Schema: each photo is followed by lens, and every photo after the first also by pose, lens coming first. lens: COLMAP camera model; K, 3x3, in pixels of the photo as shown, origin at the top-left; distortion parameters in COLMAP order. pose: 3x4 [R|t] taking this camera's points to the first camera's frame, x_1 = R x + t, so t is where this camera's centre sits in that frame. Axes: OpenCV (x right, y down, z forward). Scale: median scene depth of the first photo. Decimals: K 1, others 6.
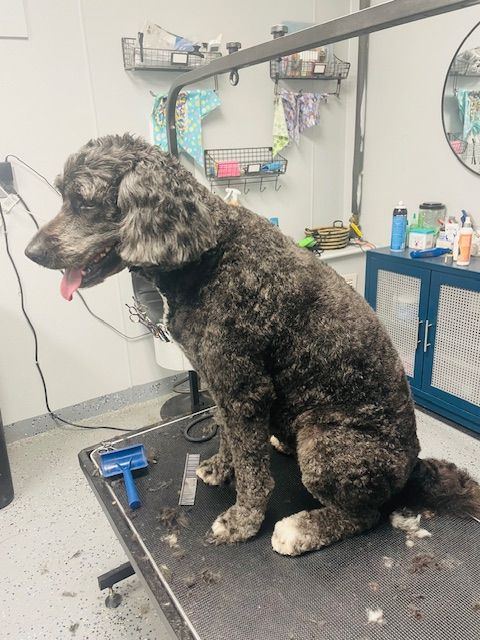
lens RADIAL K [[494.5, 0, 244.9], [0, 494.5, 317.2], [0, 0, 1]] dist [0.034758, -0.040377]
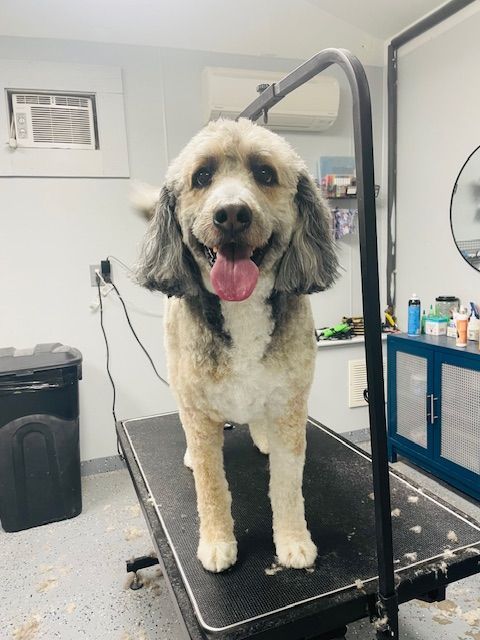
lens RADIAL K [[494.5, 0, 242.5], [0, 494.5, 321.7], [0, 0, 1]] dist [0.034758, -0.040377]
pose [[0.978115, 0.027970, -0.206175, 0.157107], [-0.067122, 0.980361, -0.185436, 0.076478], [0.196939, 0.195217, 0.960784, -0.197906]]
